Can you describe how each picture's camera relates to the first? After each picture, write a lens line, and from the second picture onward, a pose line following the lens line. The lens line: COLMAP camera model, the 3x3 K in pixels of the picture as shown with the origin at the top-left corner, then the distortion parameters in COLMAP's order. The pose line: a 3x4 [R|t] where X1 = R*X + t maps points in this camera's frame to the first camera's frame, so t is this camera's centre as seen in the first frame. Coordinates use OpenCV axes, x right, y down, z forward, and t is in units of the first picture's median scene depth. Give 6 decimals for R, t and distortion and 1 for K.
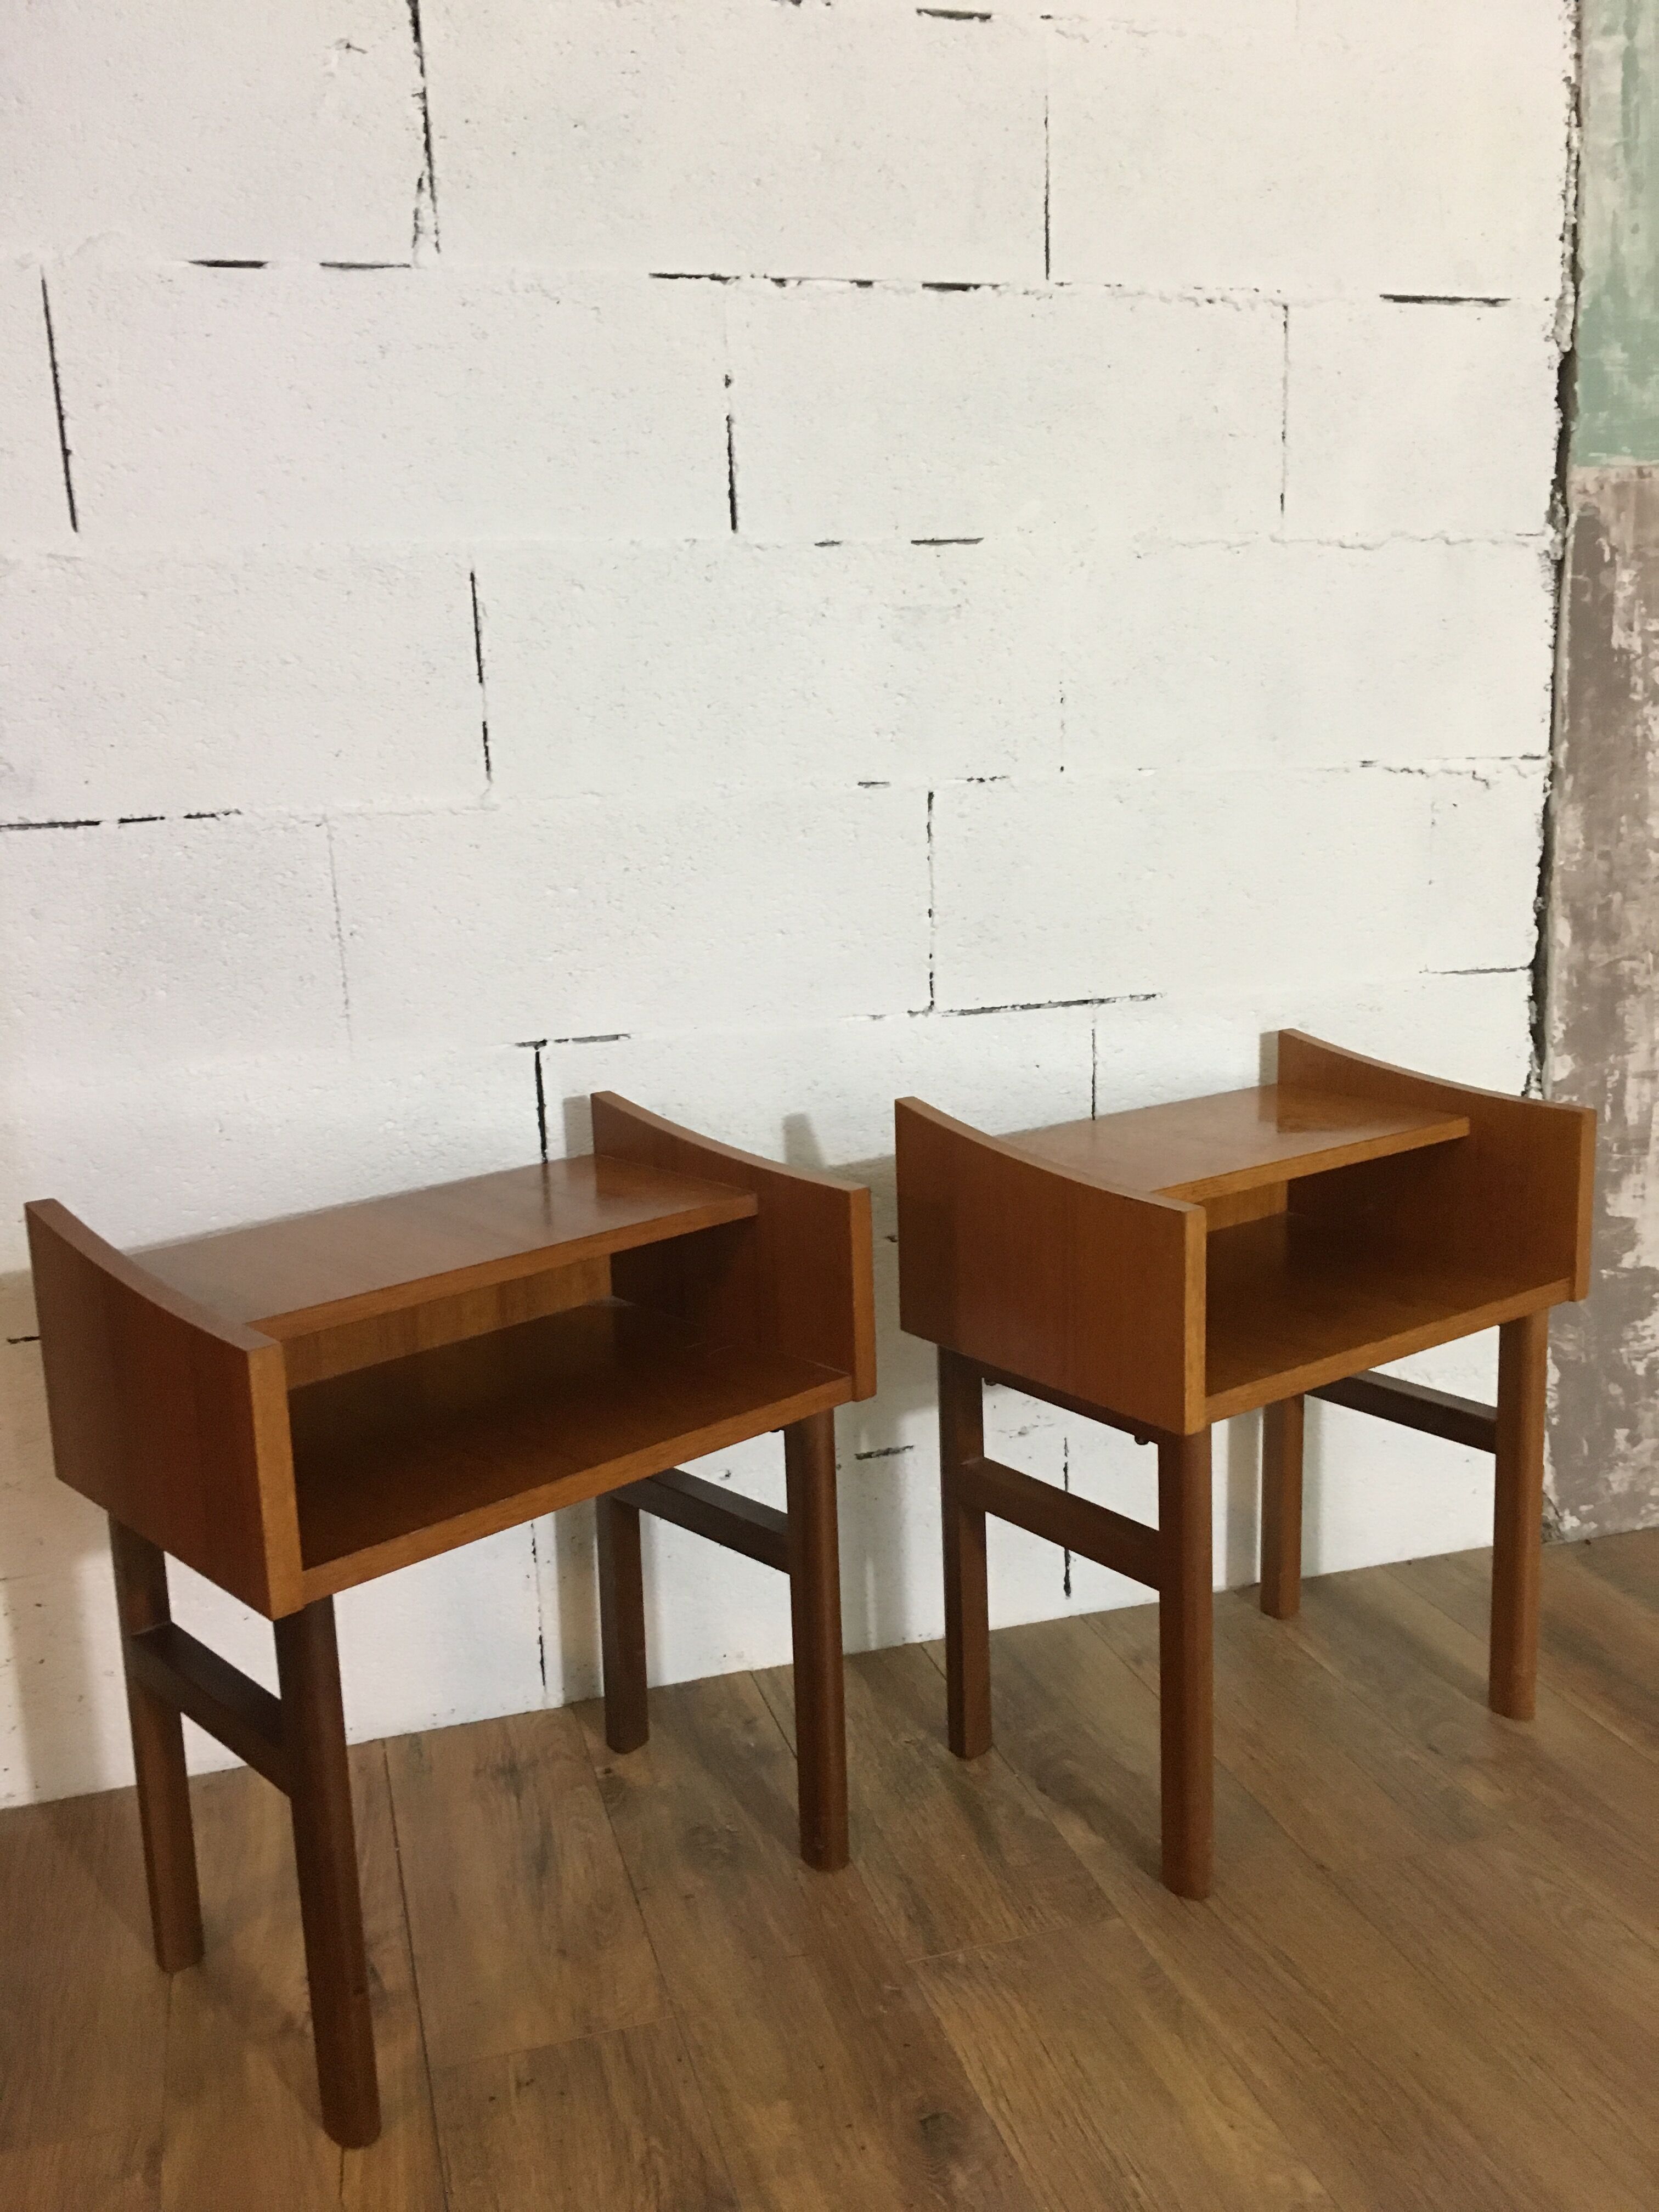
lens RADIAL K [[1863.1, 0, 804.3], [0, 1863.1, 1103.2], [0, 0, 1]] dist [0.082061, -0.119255]
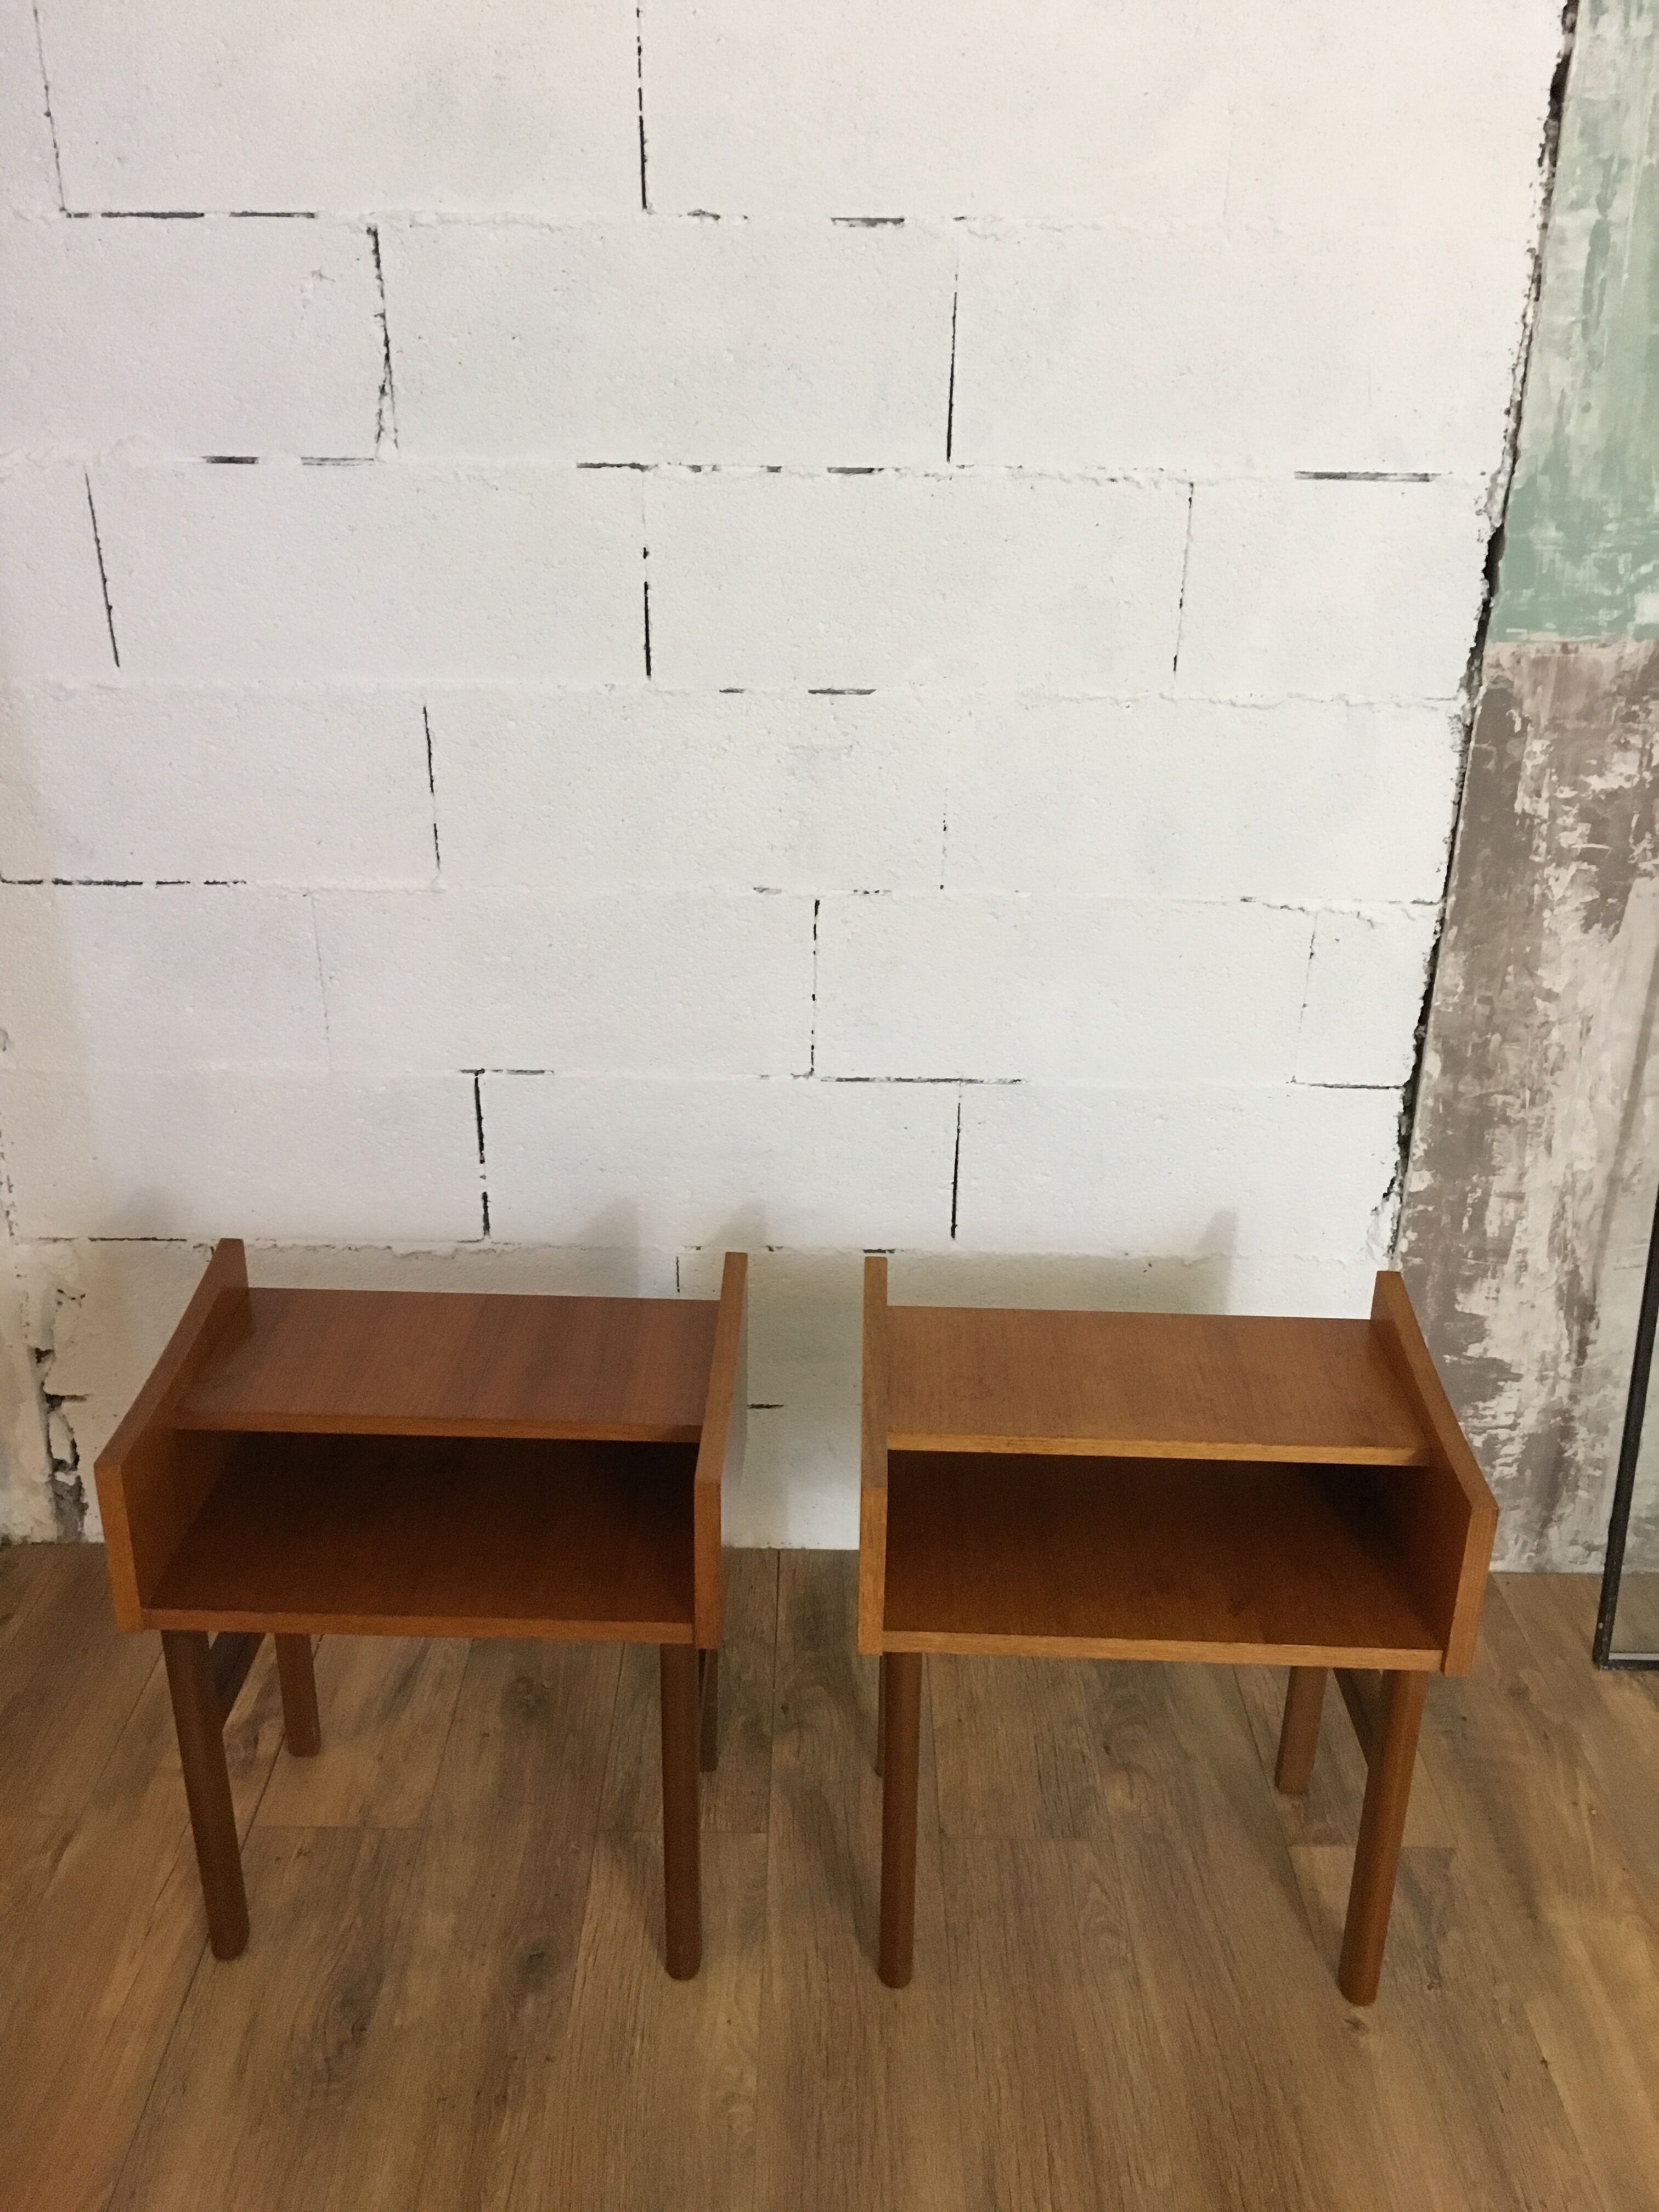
lens RADIAL K [[1863.1, 0, 815.0], [0, 1863.1, 1093.9], [0, 0, 1]] dist [0.082061, -0.119255]
pose [[0.956723, 0.157160, -0.244912, 0.356379], [-0.101277, 0.968831, 0.226073, -0.301301], [0.272808, -0.191485, 0.942820, -0.110646]]
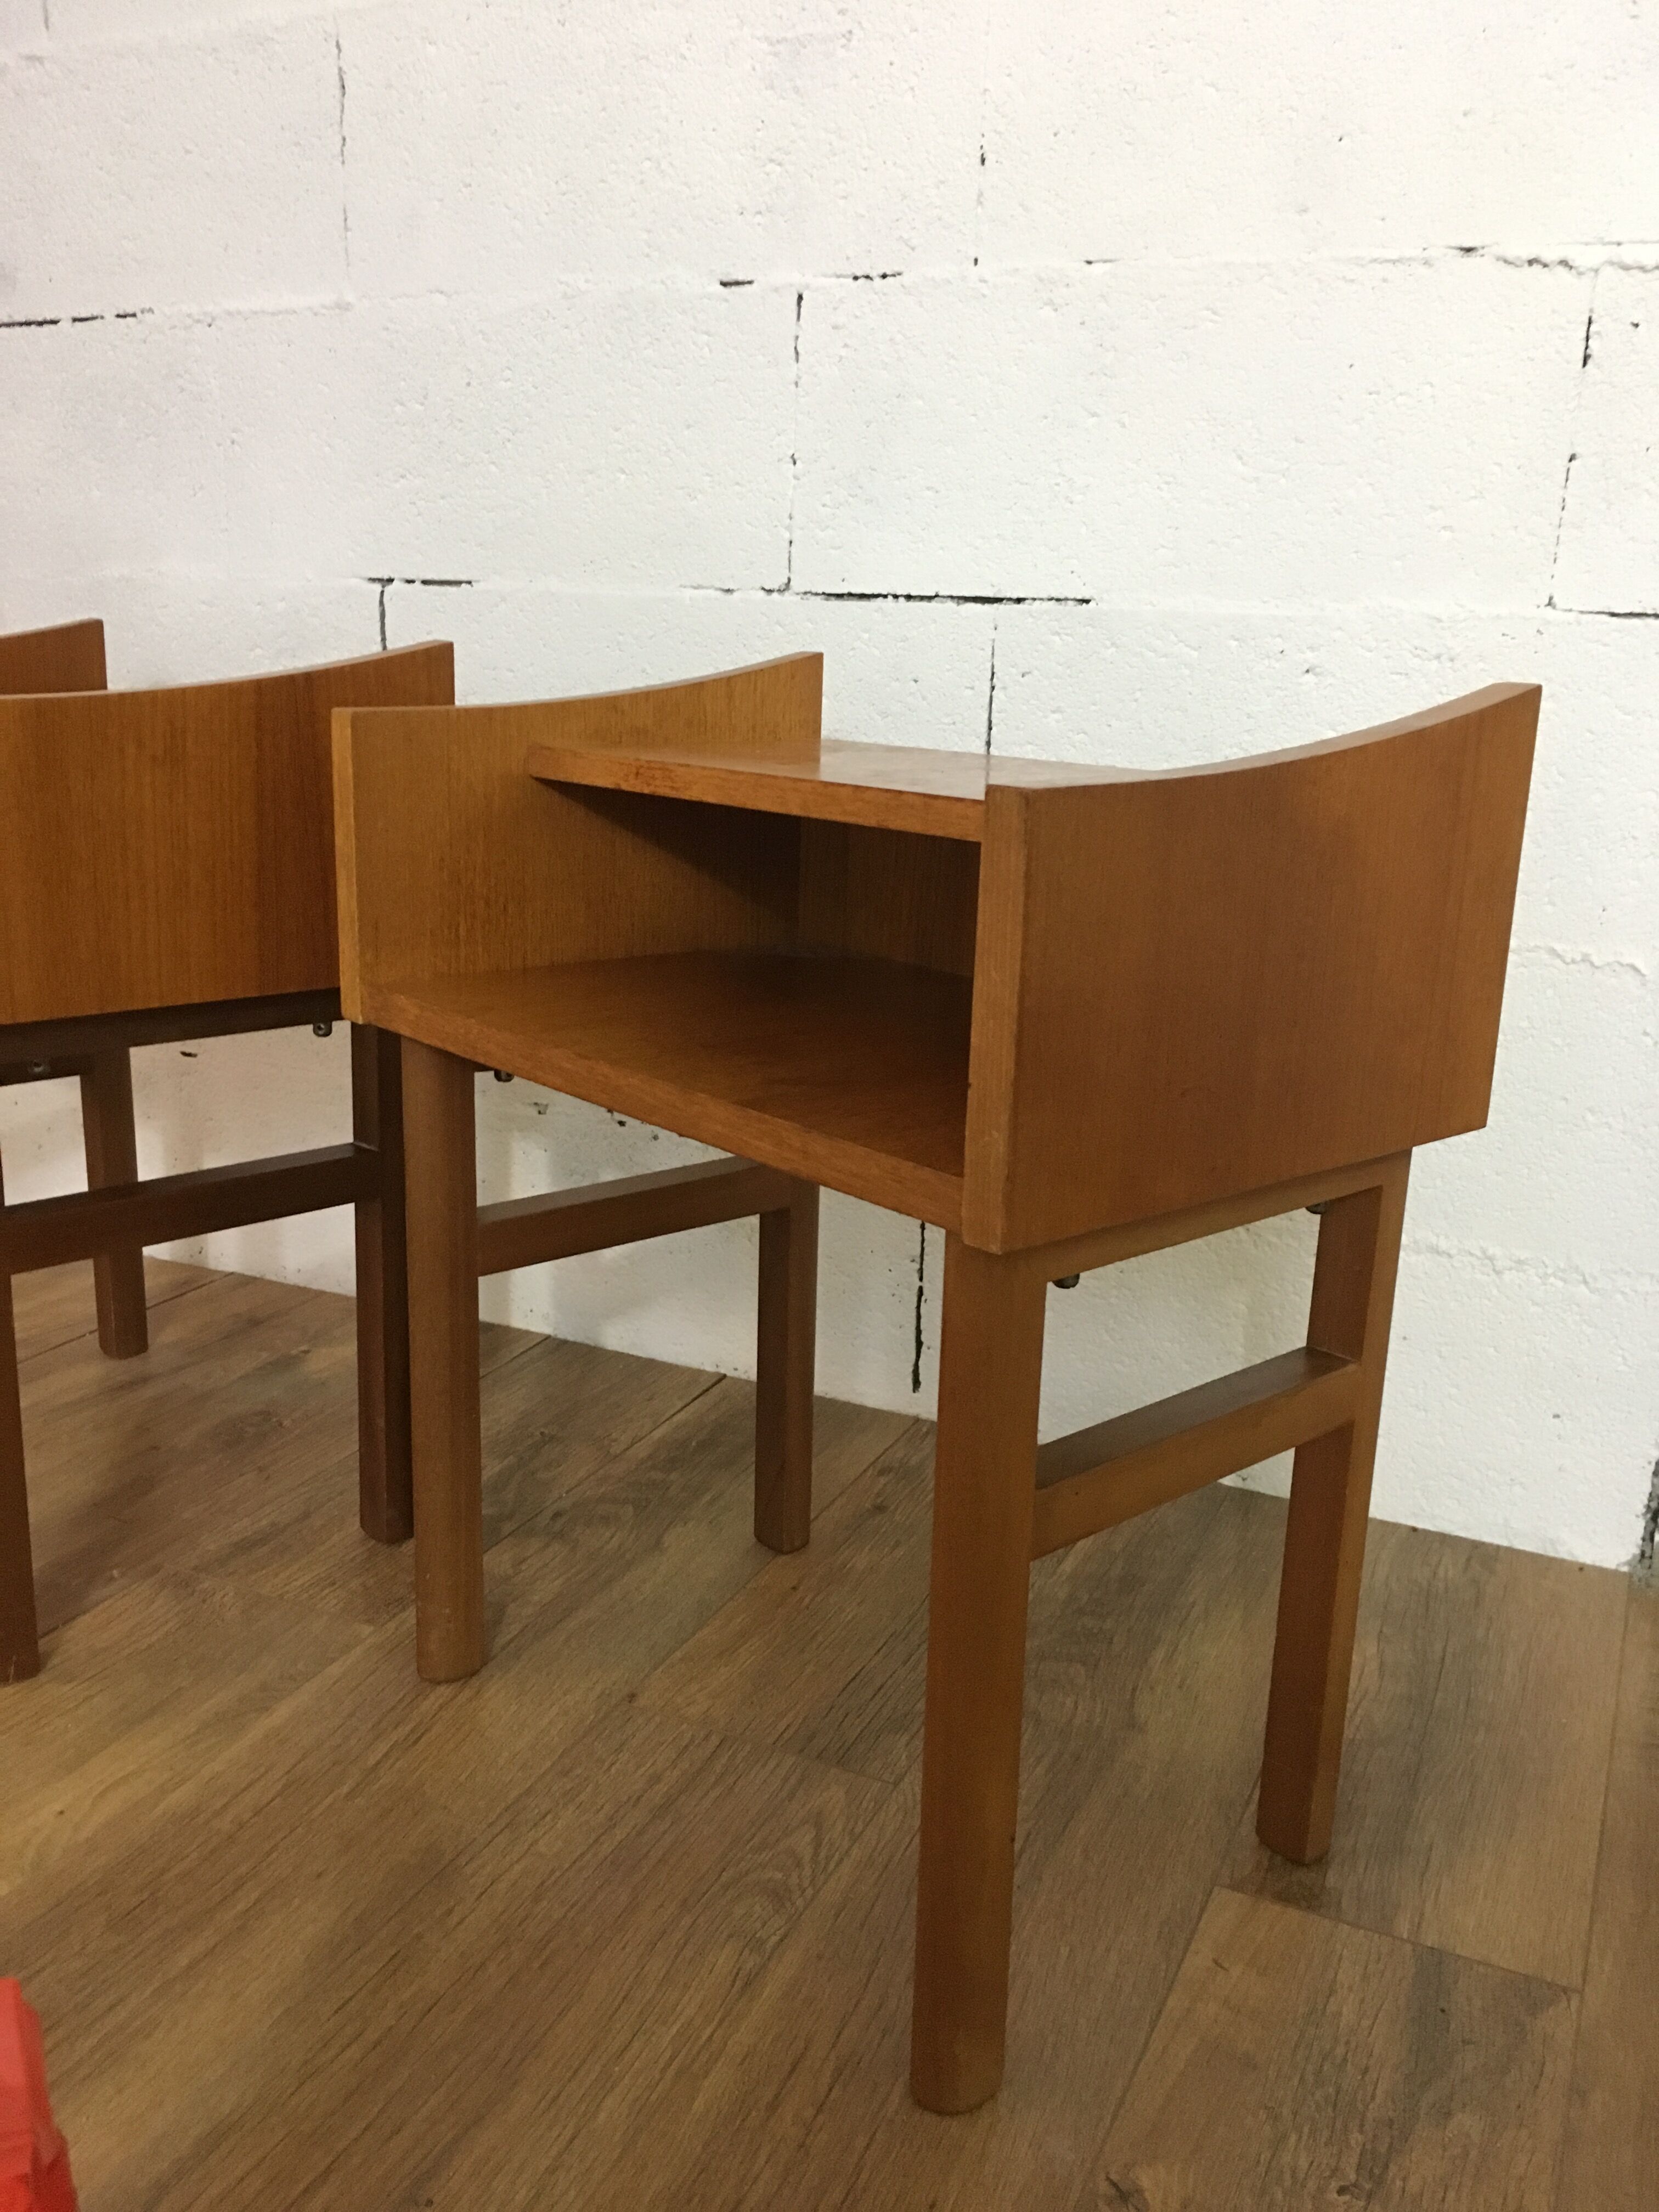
lens RADIAL K [[1863.1, 0, 839.1], [0, 1863.1, 1104.3], [0, 0, 1]] dist [0.082061, -0.119255]
pose [[0.754183, 0.217459, -0.619612, 0.617784], [-0.186510, 0.975652, 0.115398, 0.066910], [0.629621, 0.028533, 0.776379, 0.397649]]
